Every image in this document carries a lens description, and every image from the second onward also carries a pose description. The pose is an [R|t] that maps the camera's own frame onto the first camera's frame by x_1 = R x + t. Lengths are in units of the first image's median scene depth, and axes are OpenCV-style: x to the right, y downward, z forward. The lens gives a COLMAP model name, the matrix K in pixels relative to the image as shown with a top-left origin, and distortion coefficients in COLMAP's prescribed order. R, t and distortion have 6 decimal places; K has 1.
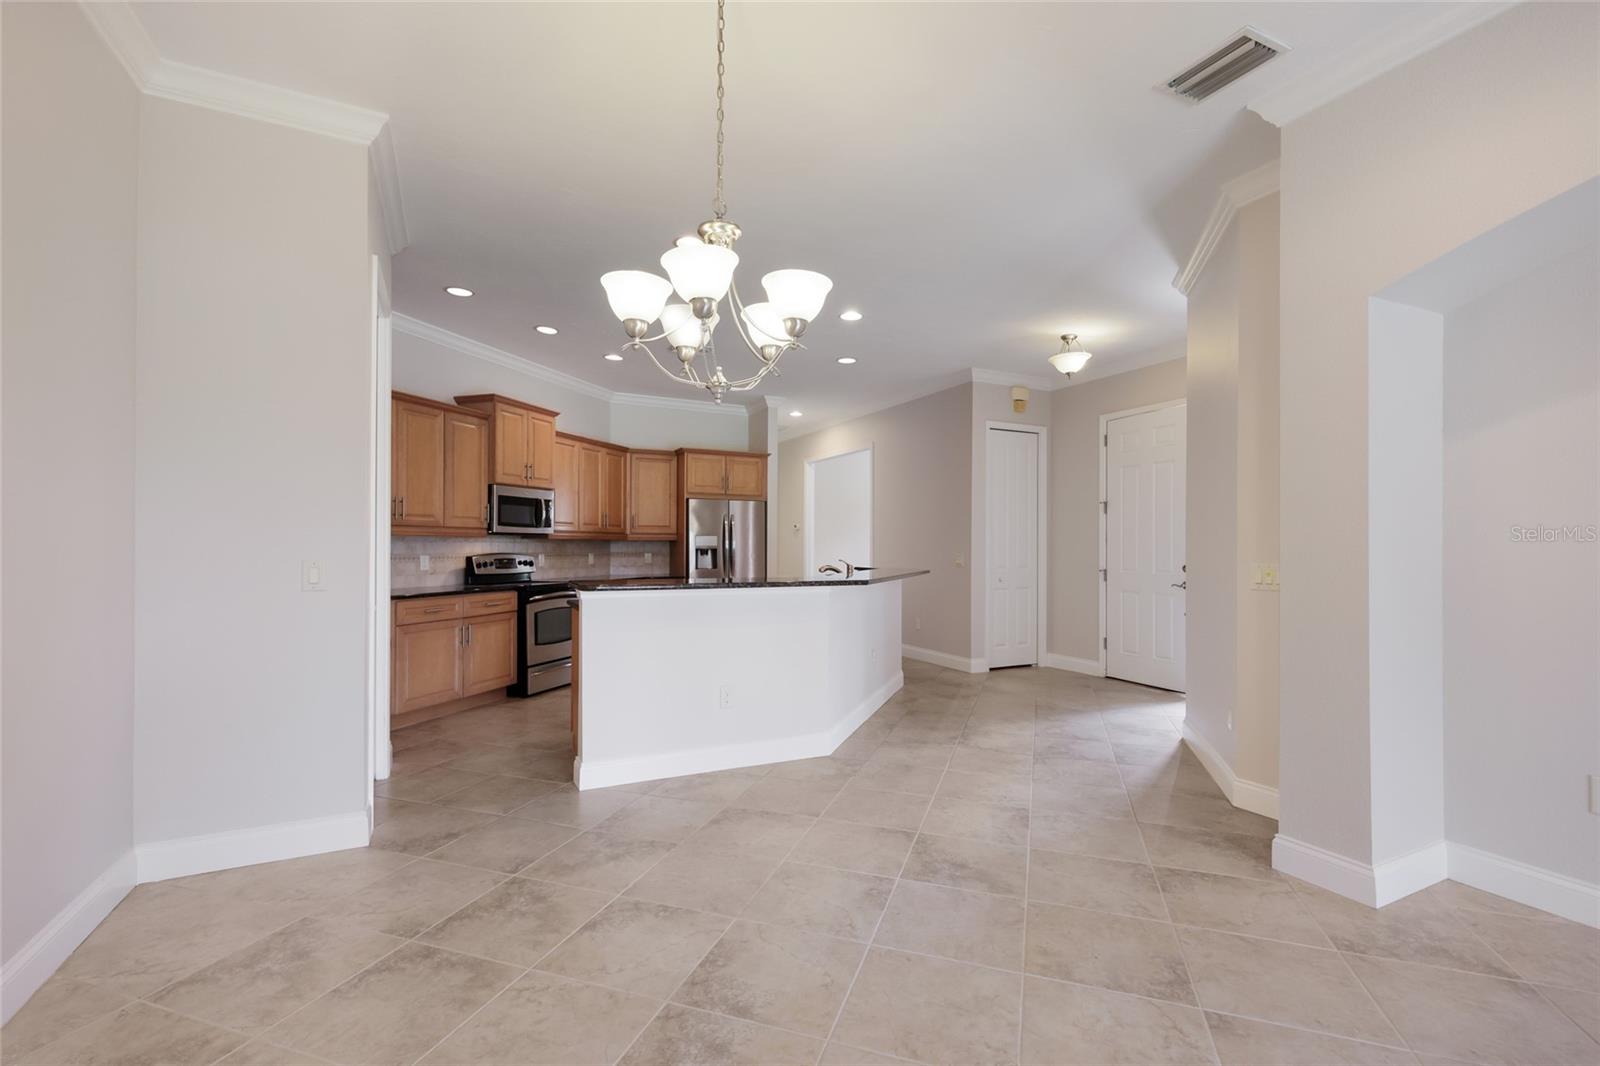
lens RADIAL K [[694.2, 0, 797.6], [0, 694.2, 550.3], [0, 0, 1]] dist [0.011062, 0.001368]
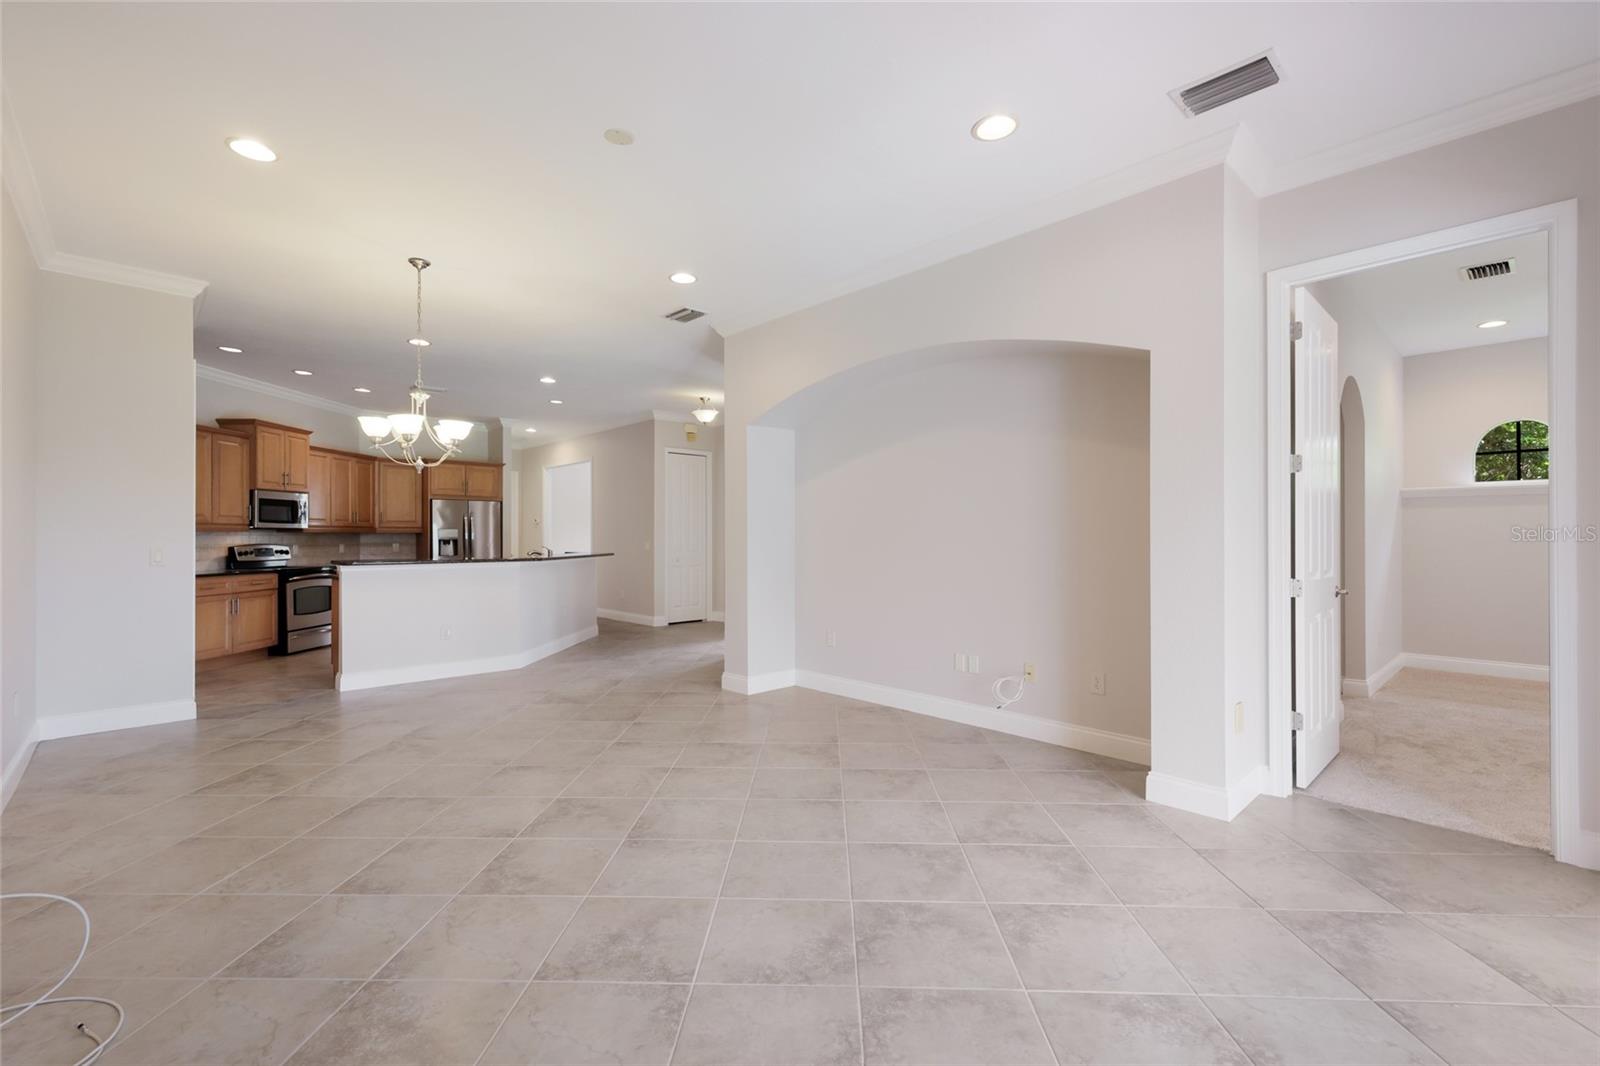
lens RADIAL K [[694.2, 0, 794.0], [0, 694.2, 538.8], [0, 0, 1]] dist [0.011062, 0.001368]
pose [[0.956408, -0.006269, 0.291965, 0.121726], [0.006870, 0.999976, -0.001035, 0.002698], [-0.291952, 0.002996, 0.956428, -0.470284]]
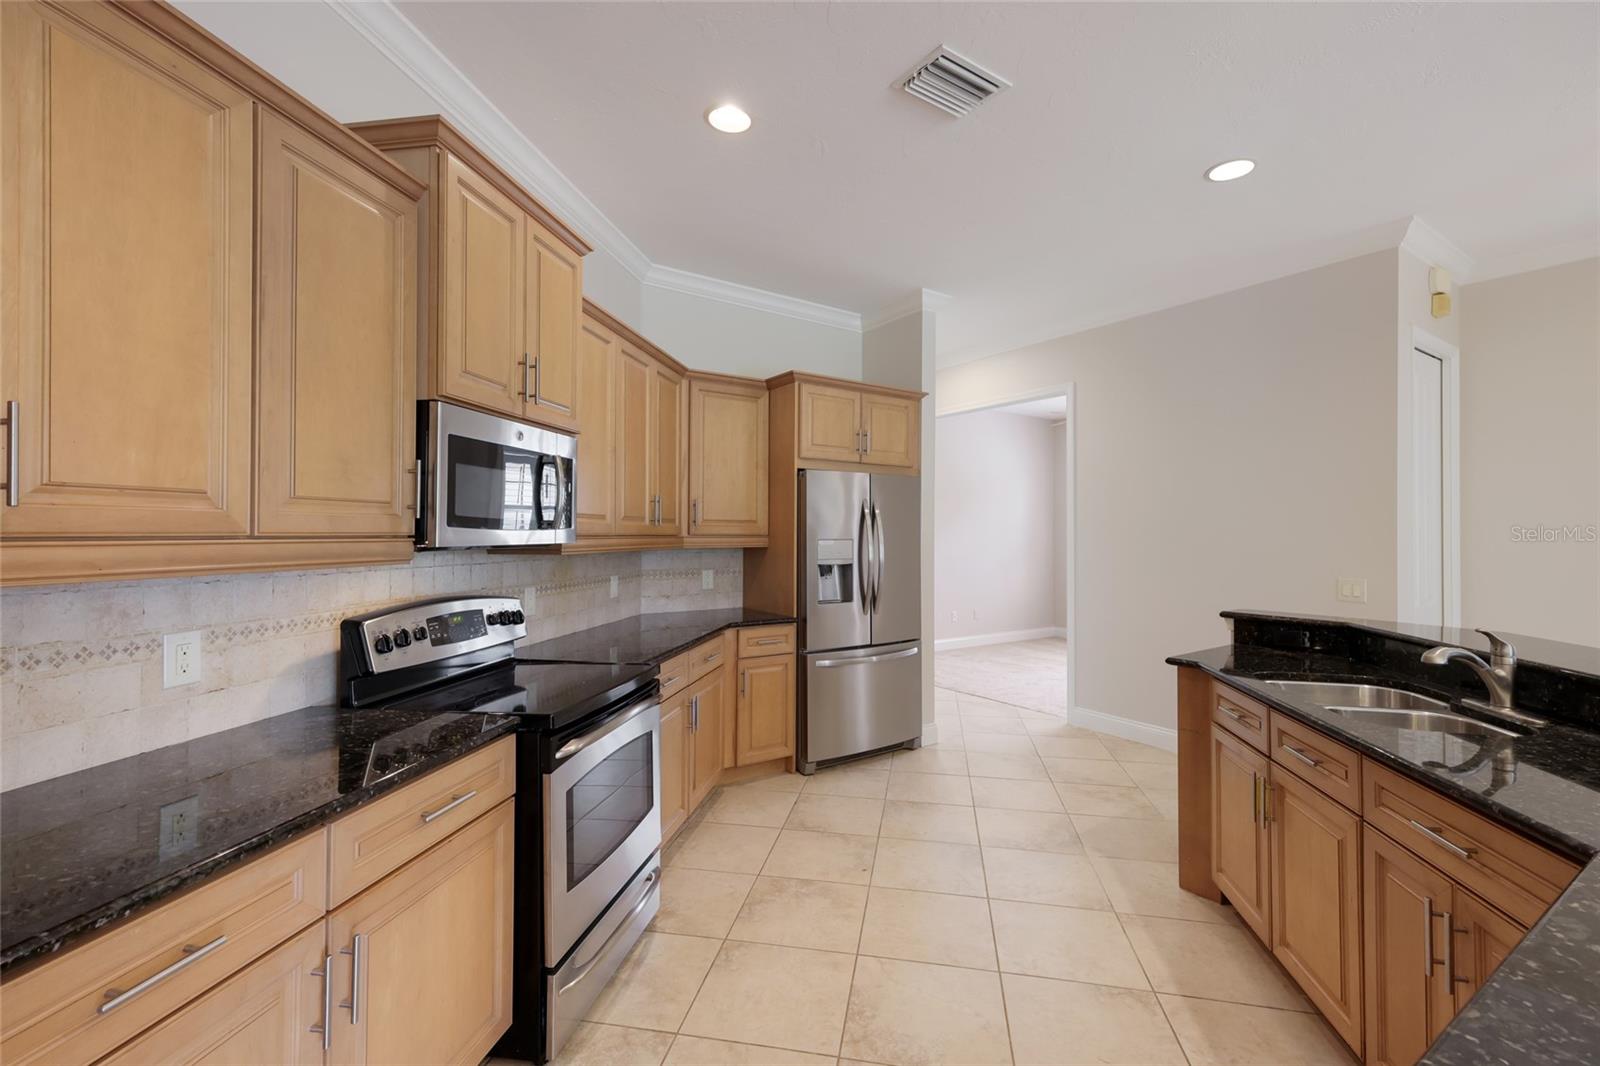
lens RADIAL K [[694.2, 0, 803.9], [0, 694.2, 532.8], [0, 0, 1]] dist [0.011062, 0.001368]
pose [[0.989554, 0.003641, 0.144117, -0.289428], [-0.002698, 0.999974, -0.006740, -0.028683], [-0.144138, 0.006281, 0.989538, 0.603532]]
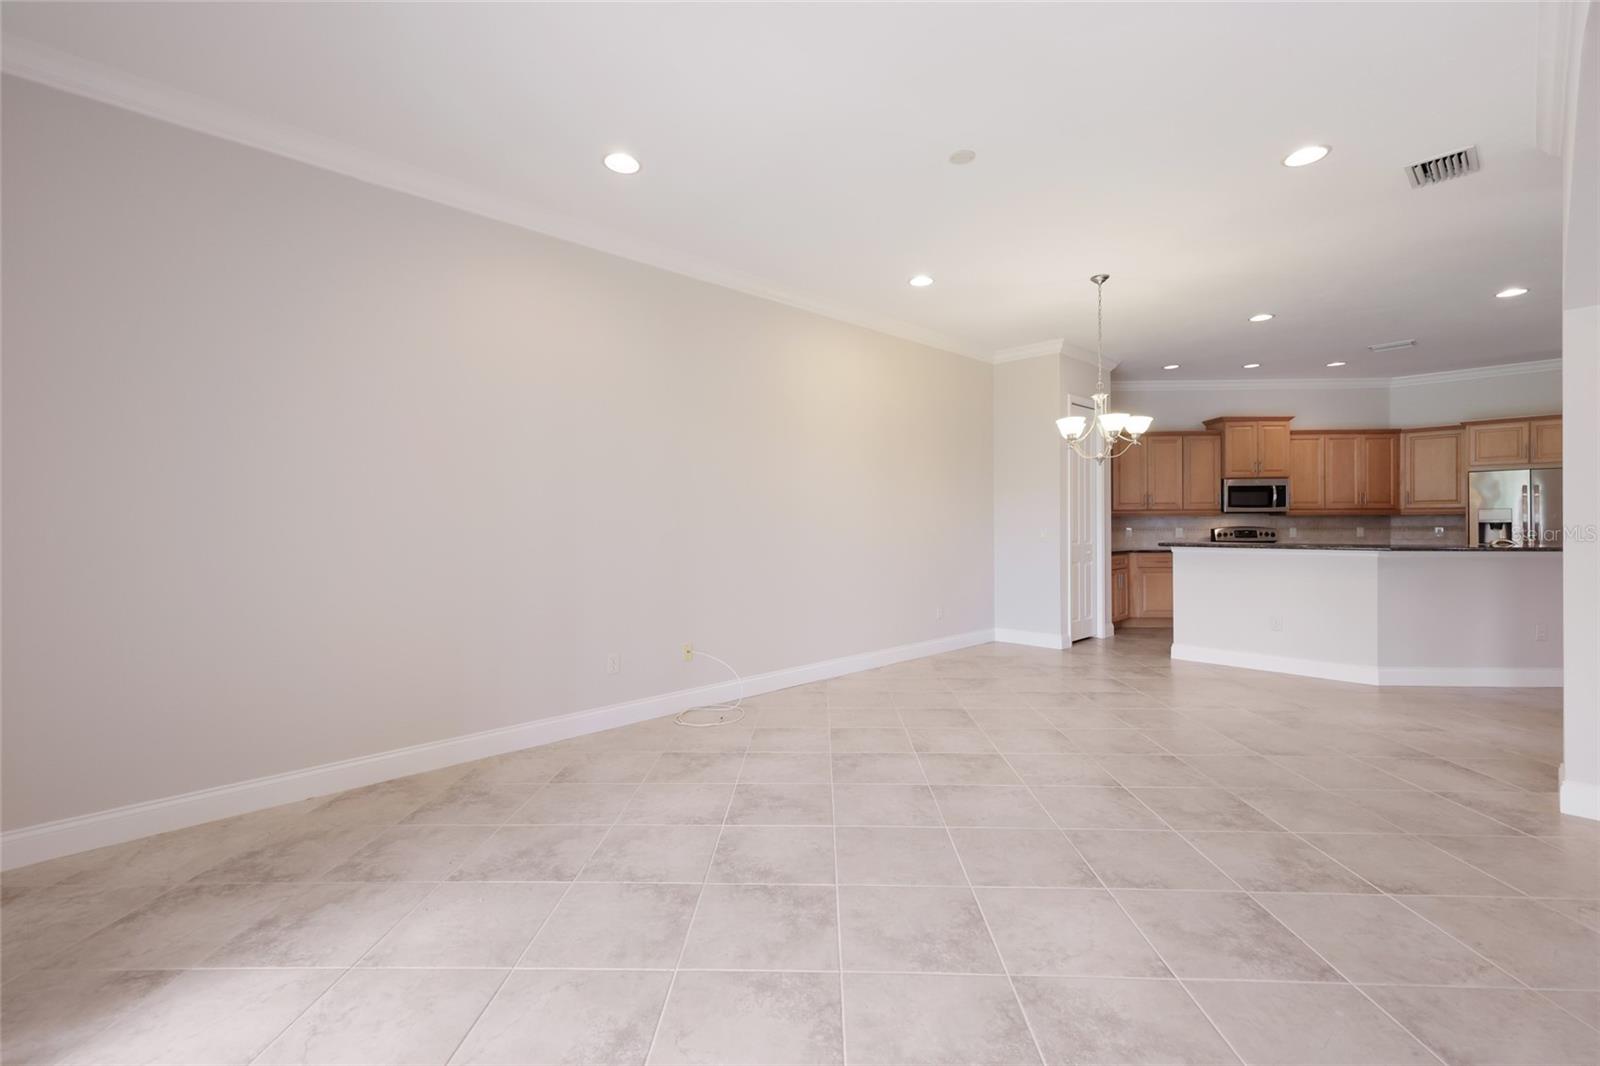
lens RADIAL K [[694.2, 0, 811.6], [0, 694.2, 520.1], [0, 0, 1]] dist [0.011062, 0.001368]
pose [[0.308528, -0.011204, -0.951149, 0.626405], [0.001535, 0.999935, -0.011280, 0.005206], [0.951214, 0.002020, 0.308526, -0.243391]]
